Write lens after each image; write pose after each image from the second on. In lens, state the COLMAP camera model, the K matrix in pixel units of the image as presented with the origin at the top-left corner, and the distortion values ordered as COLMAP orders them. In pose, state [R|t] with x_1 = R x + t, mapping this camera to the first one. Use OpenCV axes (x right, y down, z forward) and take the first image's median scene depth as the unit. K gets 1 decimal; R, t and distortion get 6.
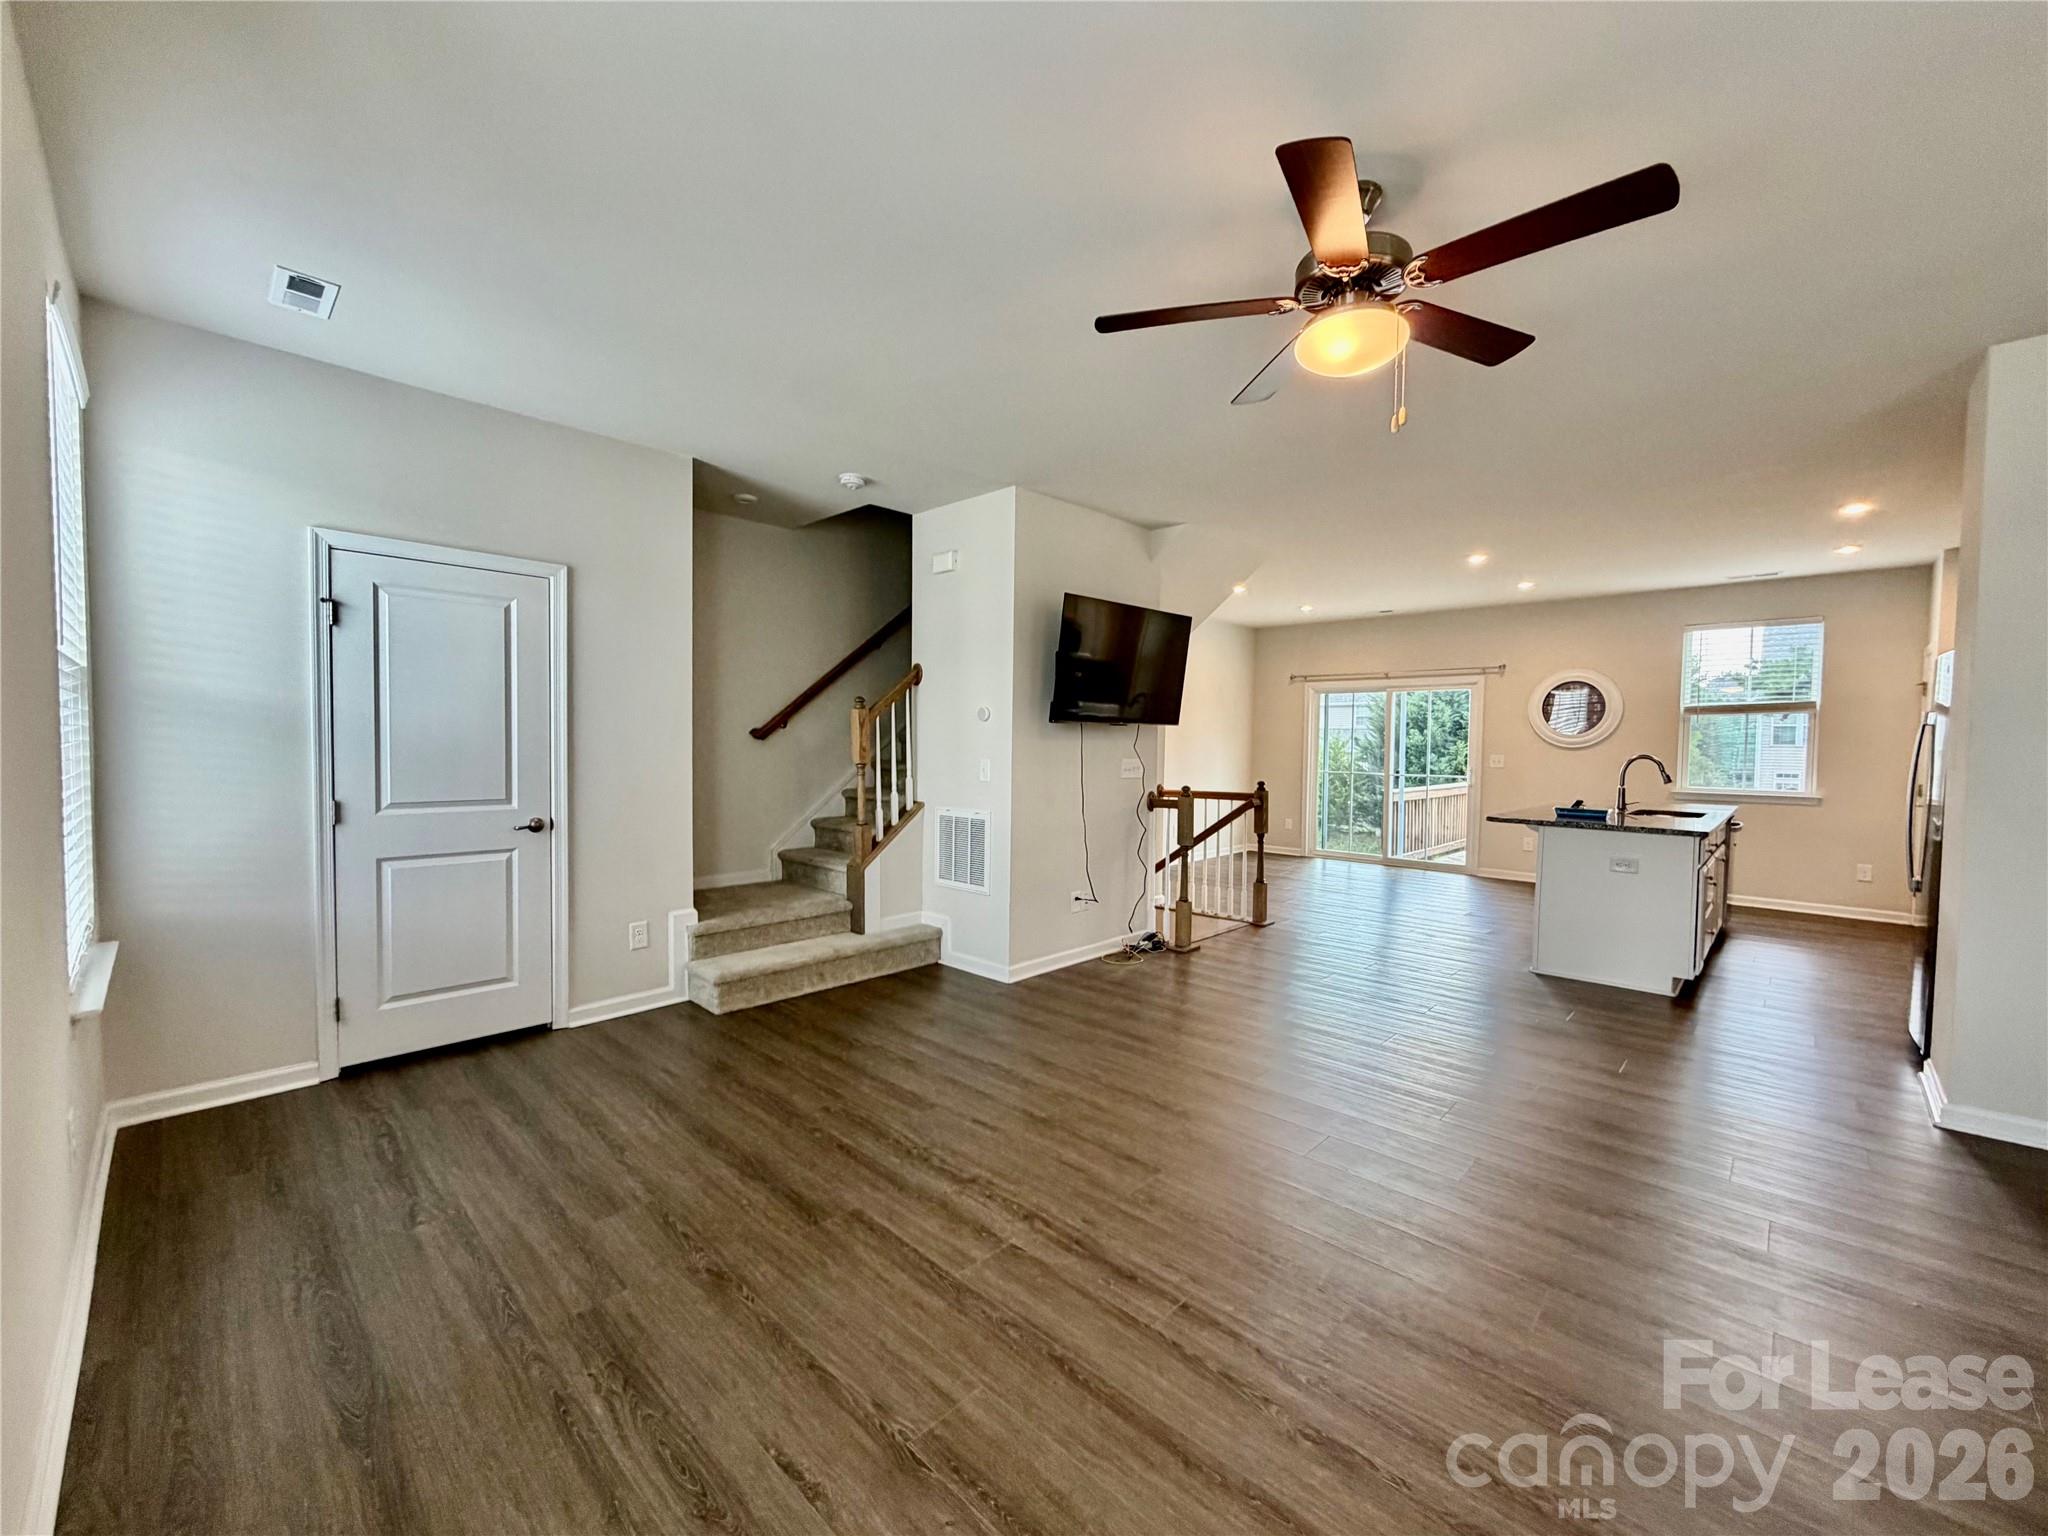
lens RADIAL K [[824.0, 0, 1024.0], [0, 824.0, 768.0], [0, 0, 1]] dist [0.000534, 0.000169]
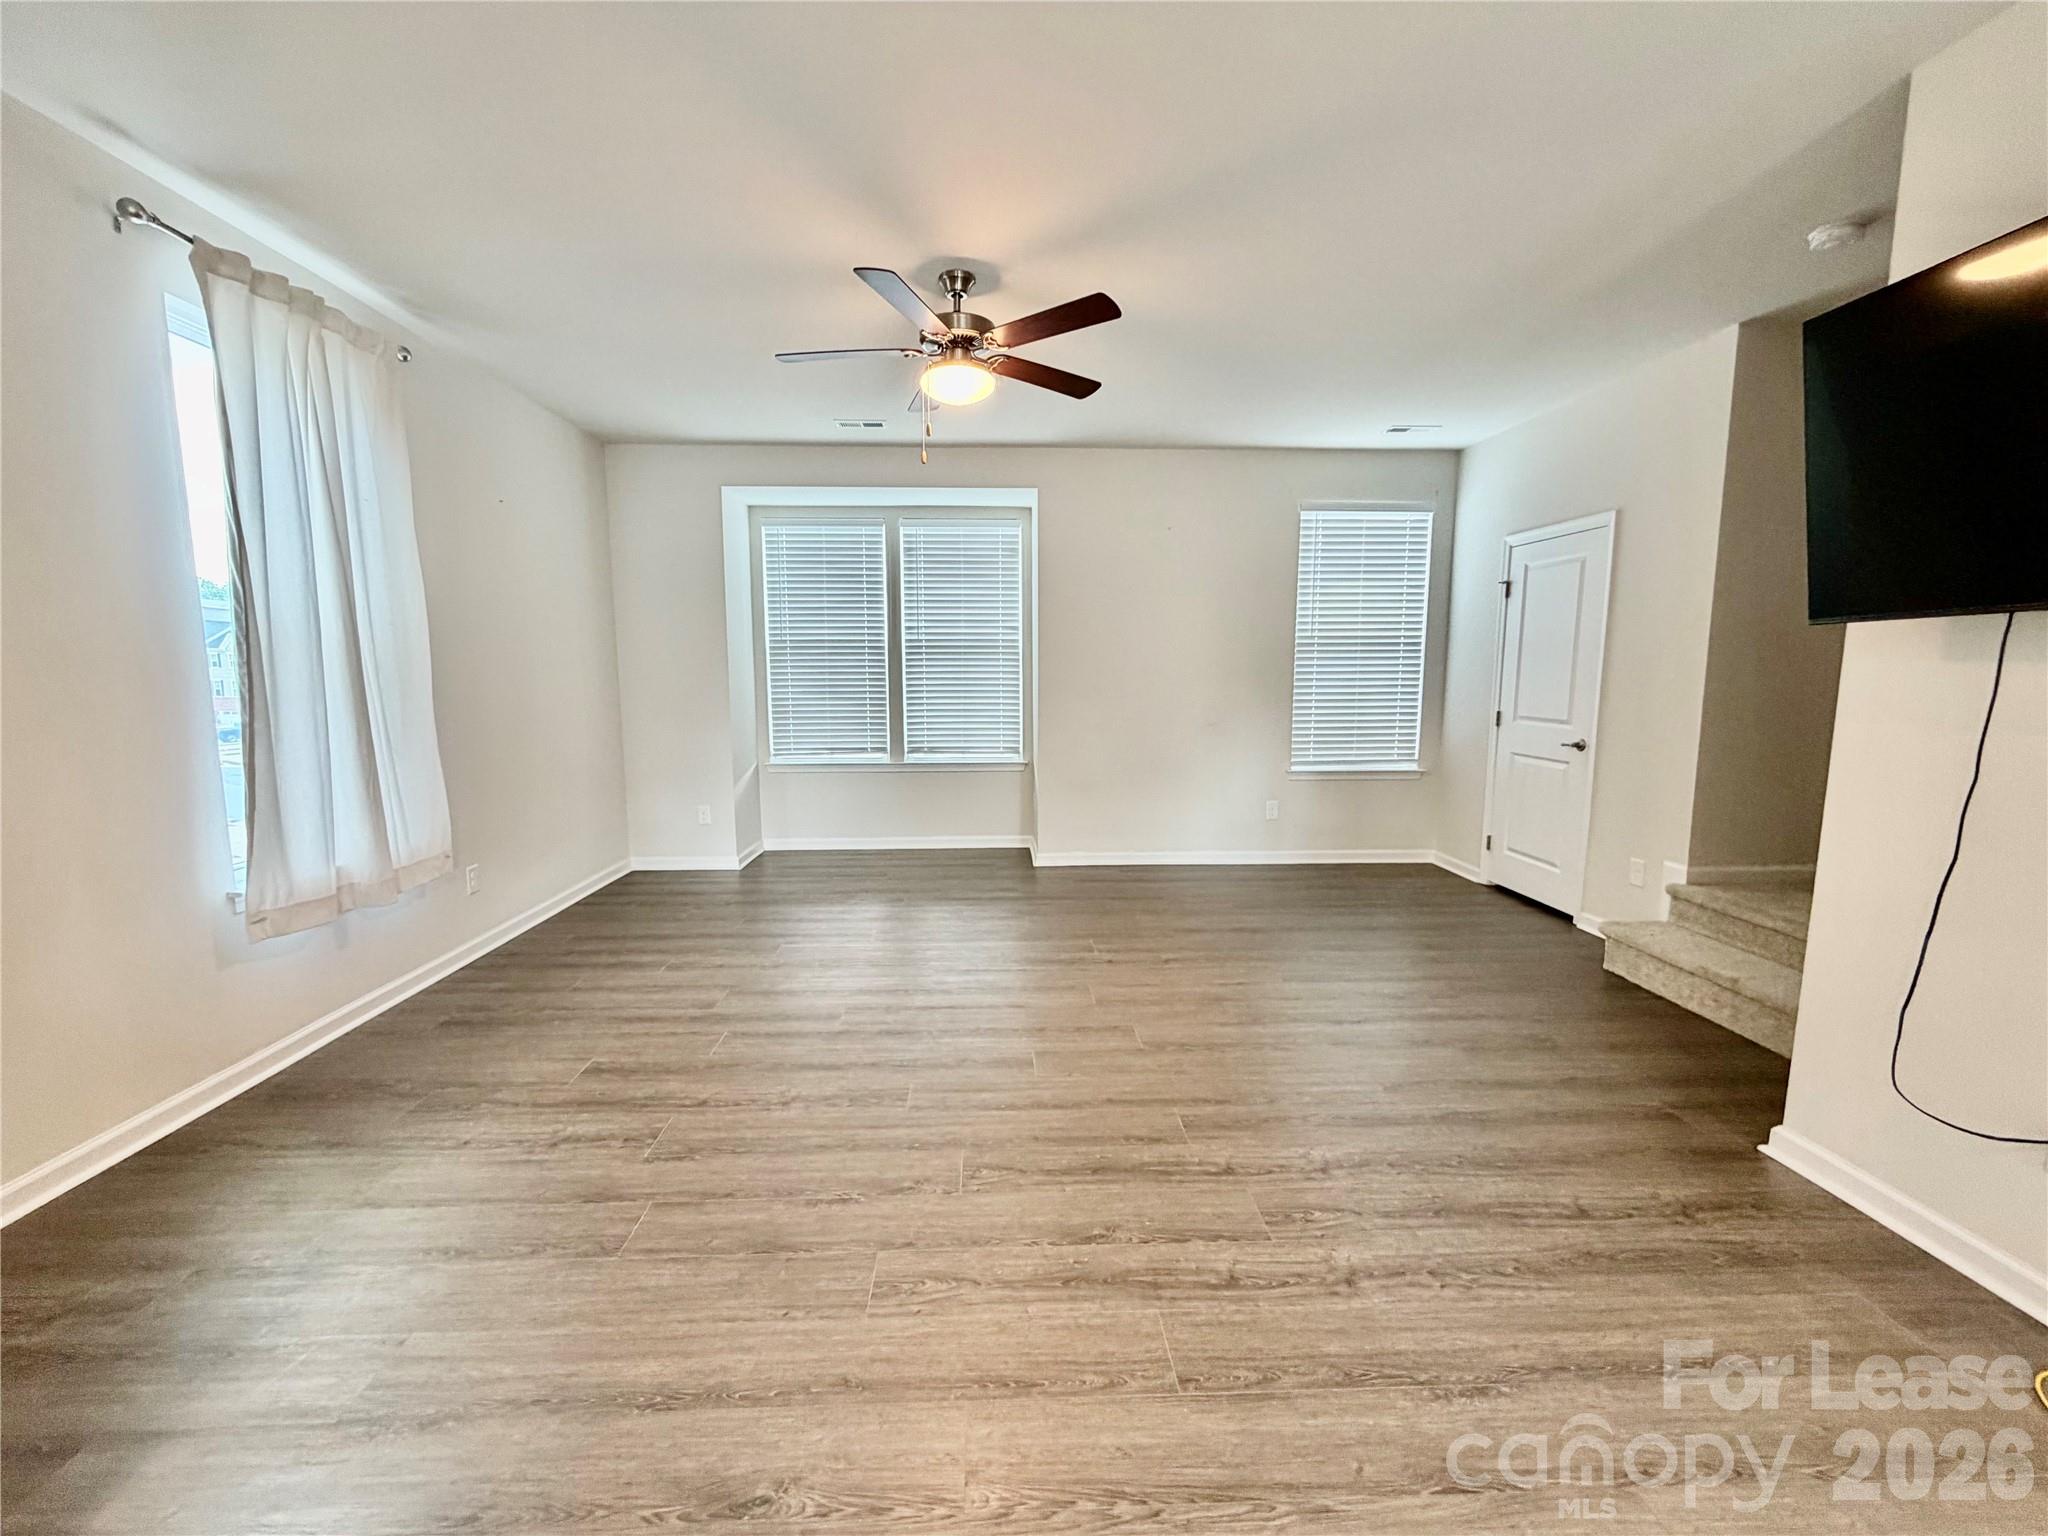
lens RADIAL K [[827.6, 0, 1024.0], [0, 827.6, 768.0], [0, 0, 1]] dist [0.002961, 0.000797]
pose [[-0.691910, 0.073324, -0.718251, 0.880651], [-0.037921, 0.989766, 0.137572, -0.033138], [0.720987, 0.122424, -0.682049, 1.353164]]
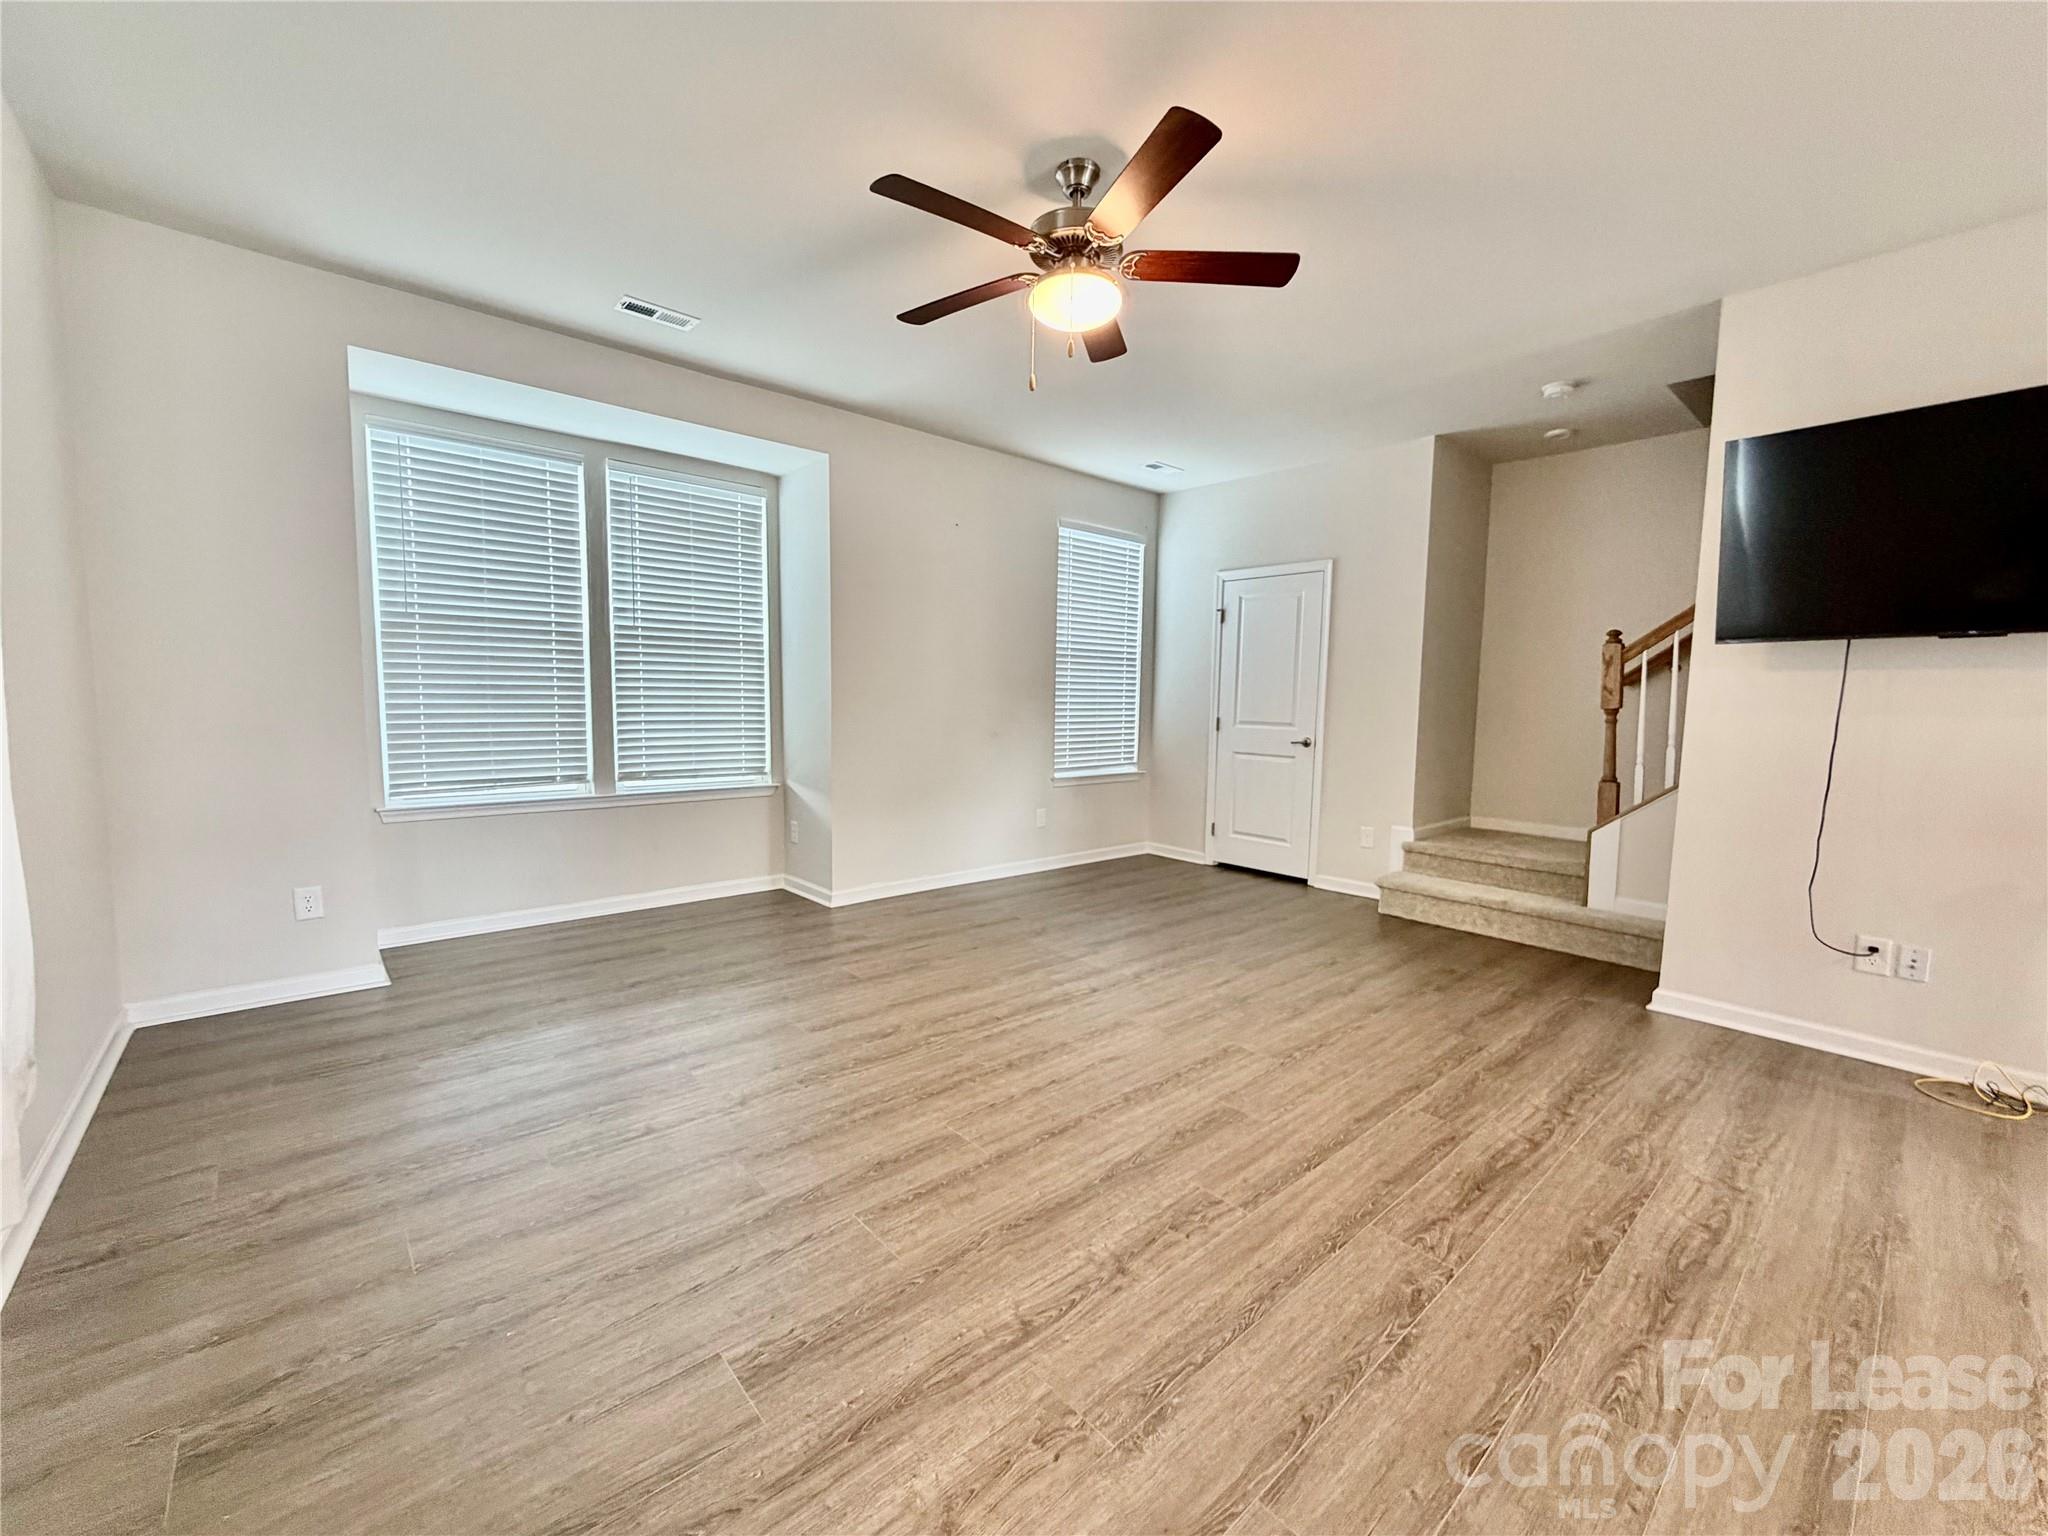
lens RADIAL K [[824.0, 0, 1024.0], [0, 824.0, 768.0], [0, 0, 1]] dist [0.000534, 0.000169]
pose [[-0.080331, 0.070531, -0.994270, 1.004485], [-0.058082, 0.995467, 0.075309, 0.036420], [0.995075, 0.063799, -0.075870, 0.670032]]
